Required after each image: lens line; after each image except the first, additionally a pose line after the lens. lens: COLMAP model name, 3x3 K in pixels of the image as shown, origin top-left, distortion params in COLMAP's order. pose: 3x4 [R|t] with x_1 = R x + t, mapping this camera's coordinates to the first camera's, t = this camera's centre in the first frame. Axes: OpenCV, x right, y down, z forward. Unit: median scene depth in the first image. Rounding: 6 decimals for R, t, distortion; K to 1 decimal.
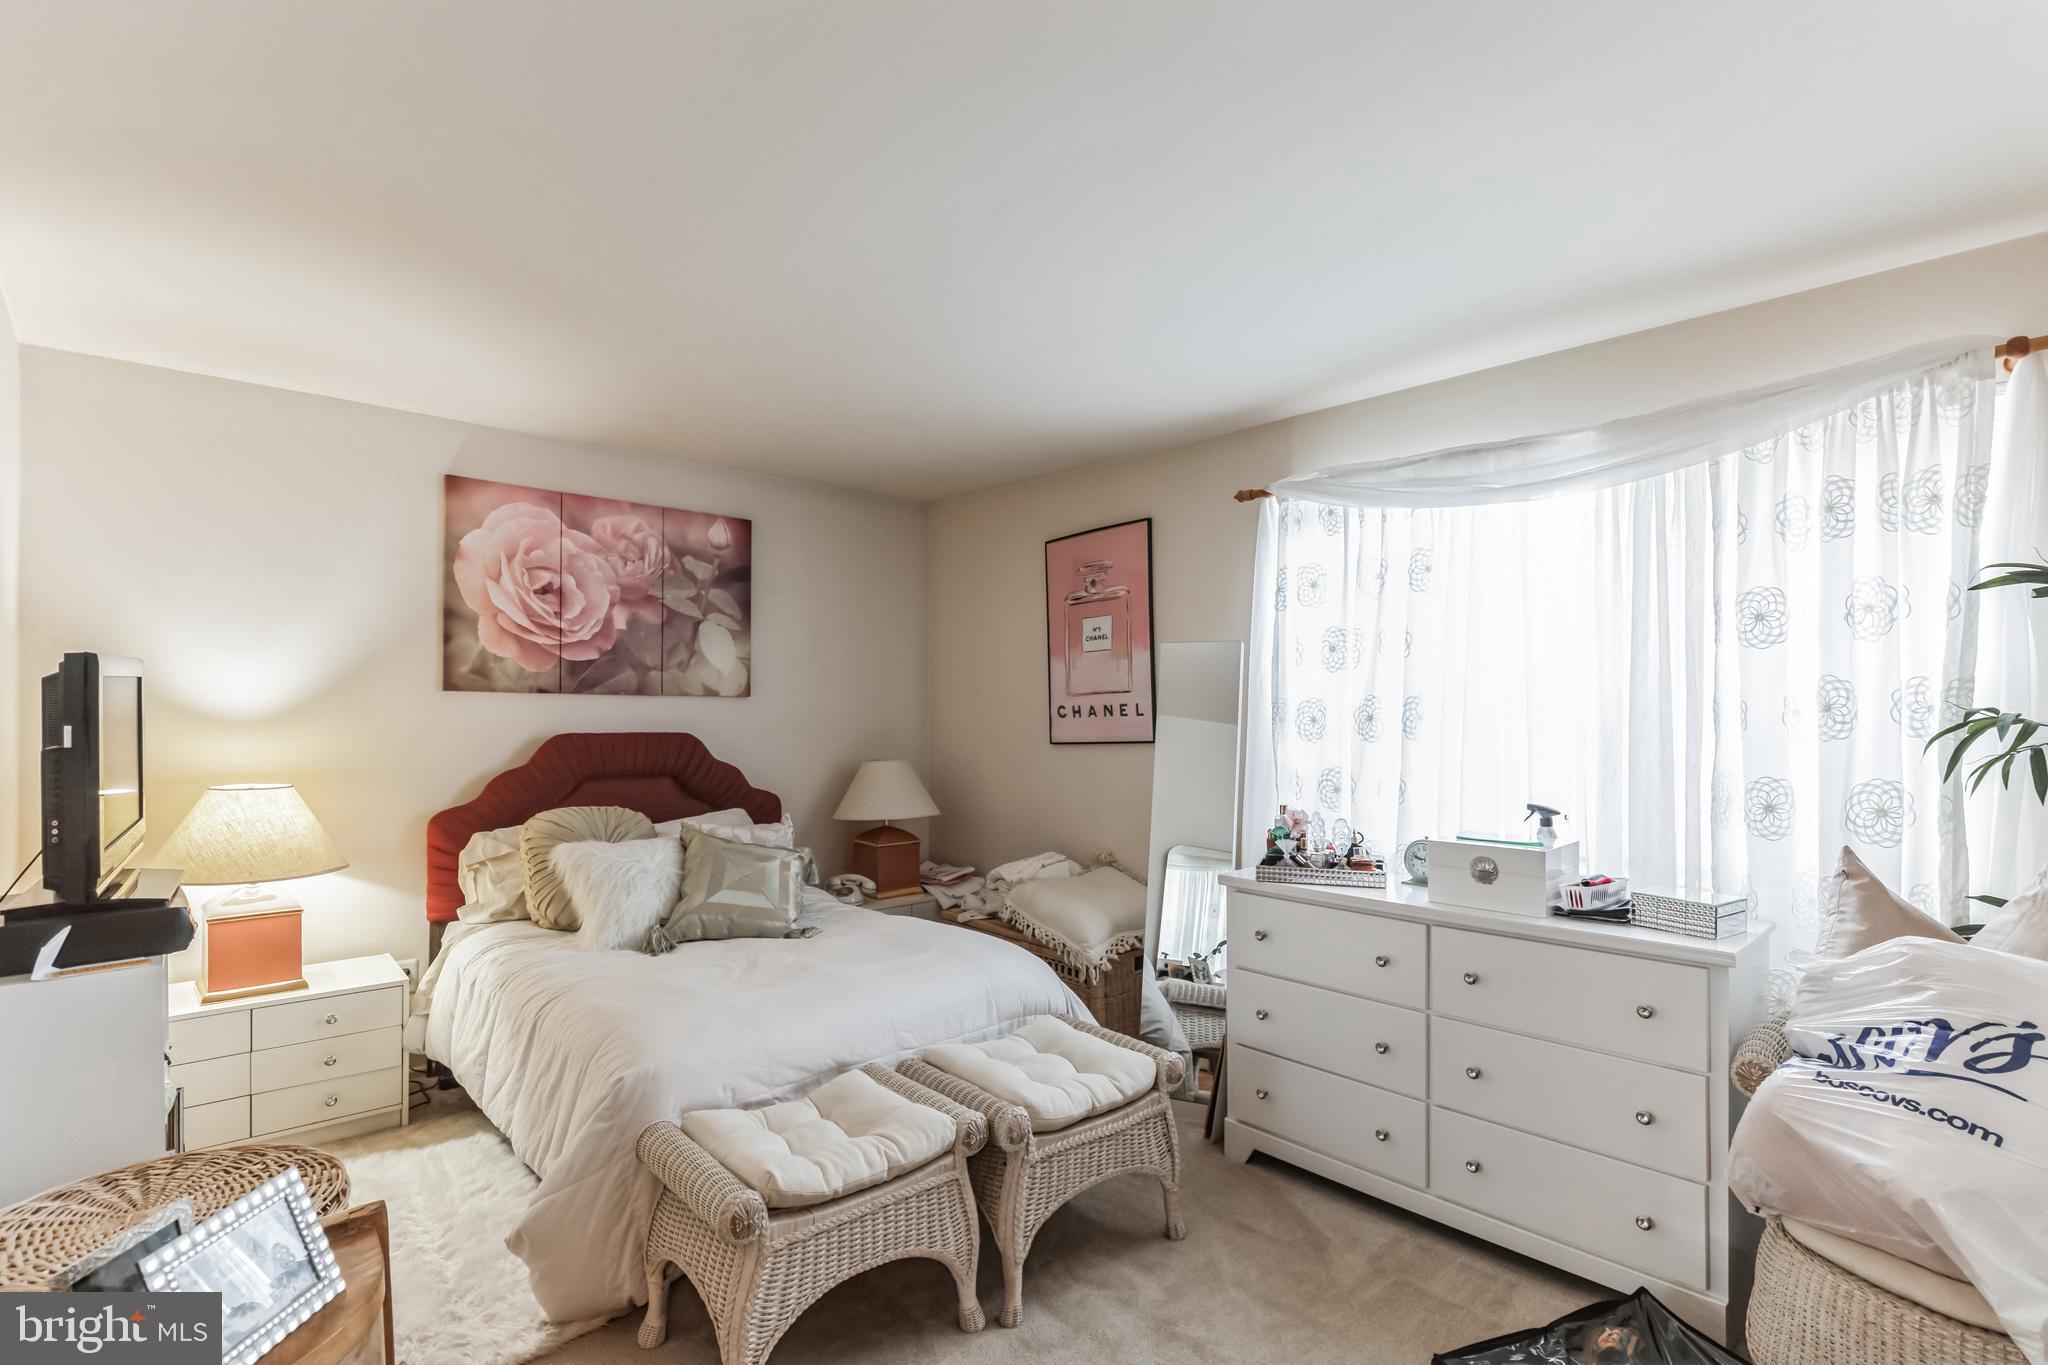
lens RADIAL K [[993.2, 0, 1020.5], [0, 993.2, 703.4], [0, 0, 1]] dist [-0.005837, -0.000511]
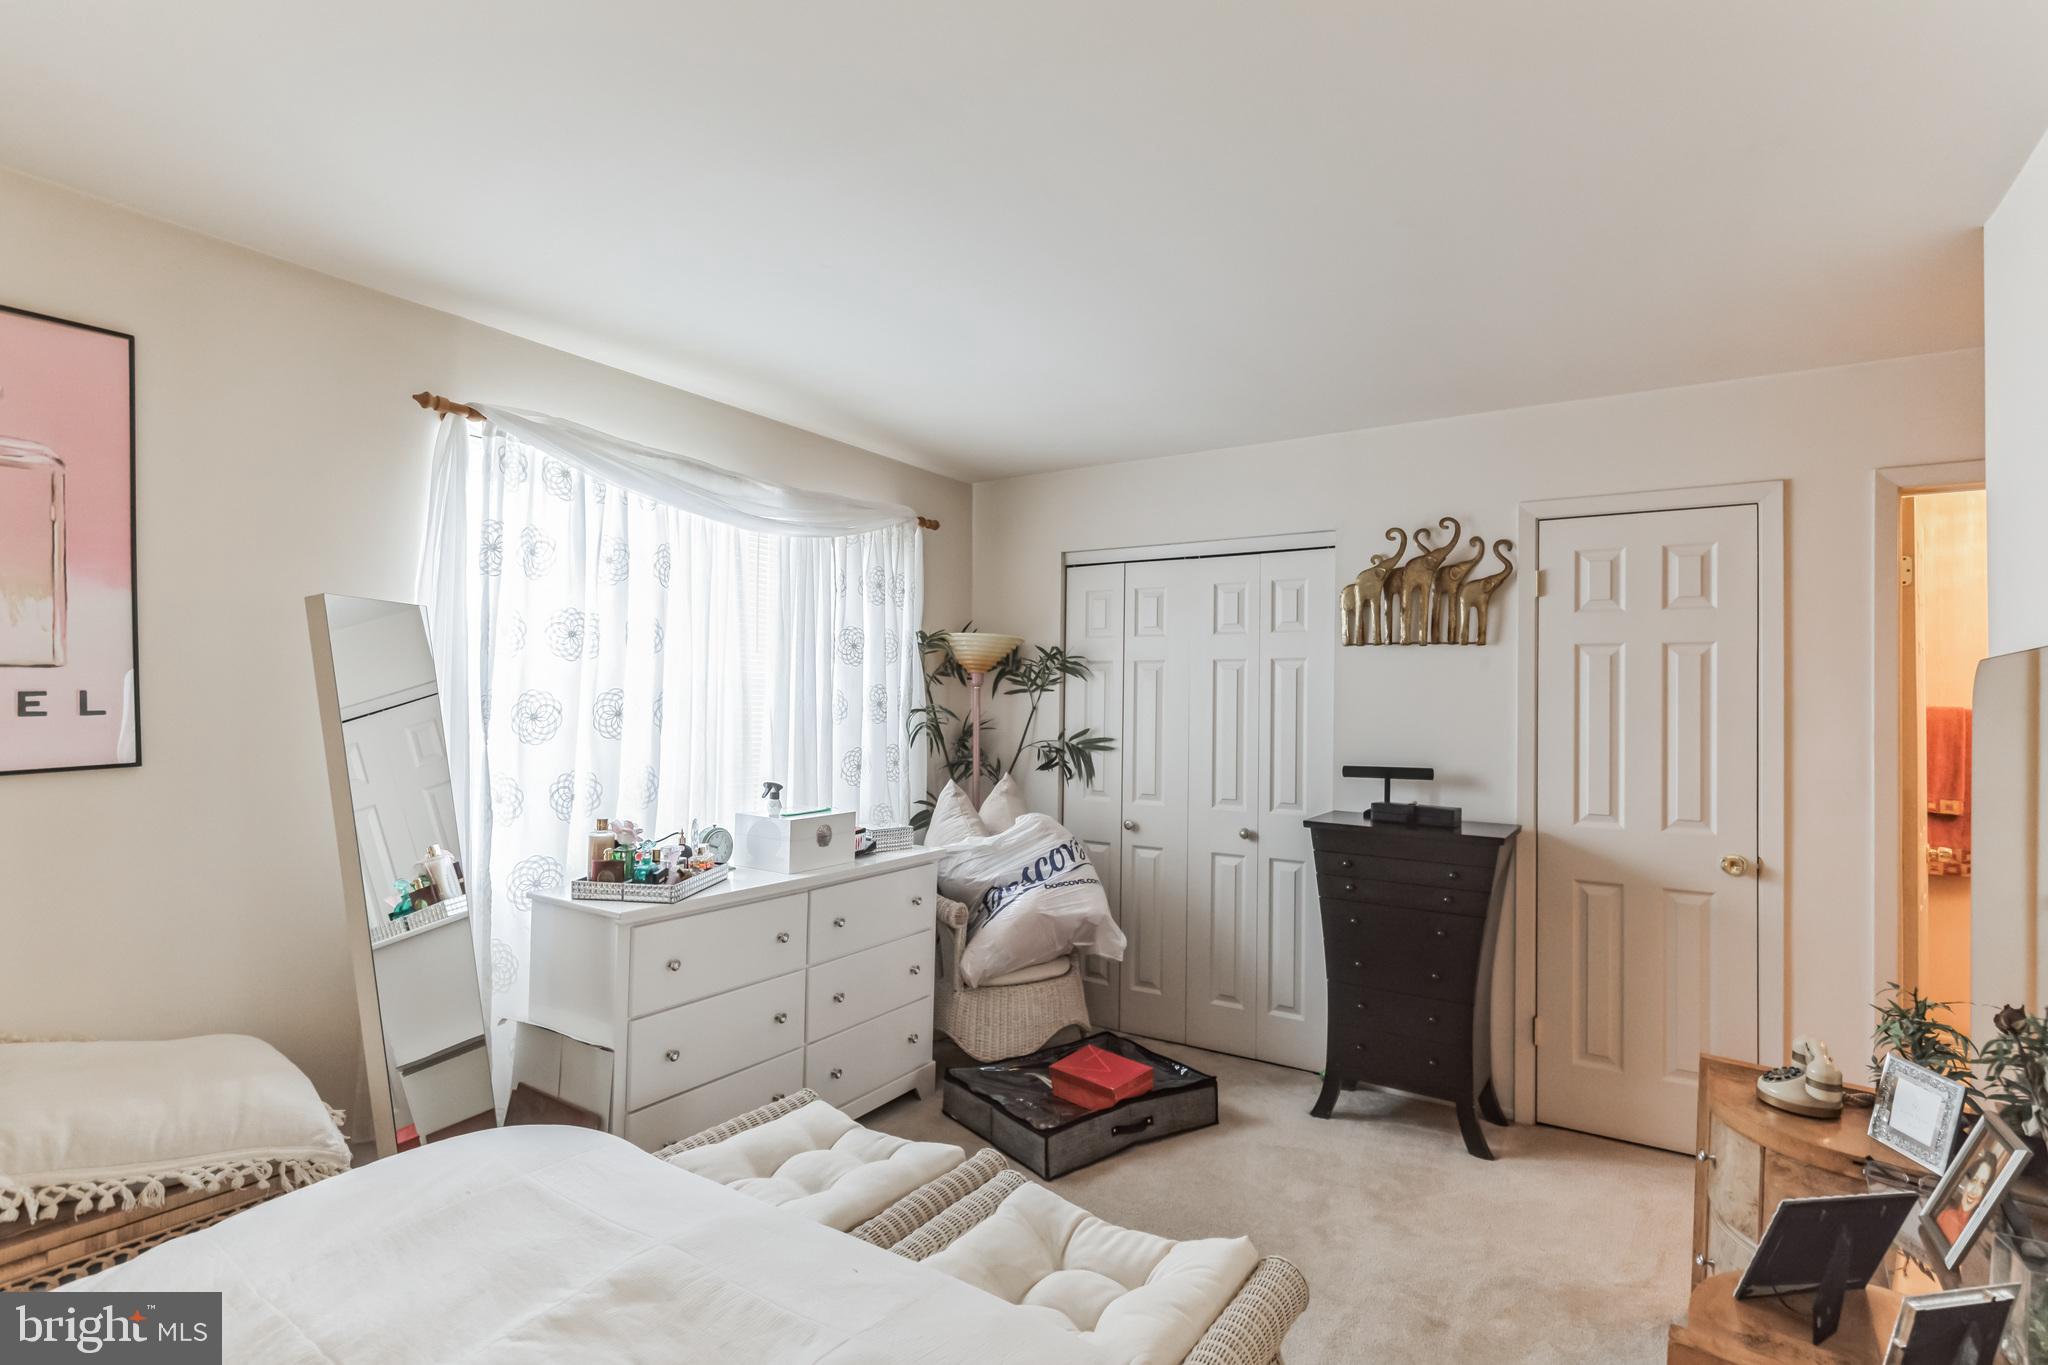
lens RADIAL K [[993.2, 0, 1024.4], [0, 993.2, 696.1], [0, 0, 1]] dist [-0.005837, -0.000511]
pose [[-0.261273, 0.013574, 0.965169, -0.675562], [-0.003812, 0.999879, -0.015094, 0.011638], [-0.965257, -0.007623, -0.261190, 0.931304]]
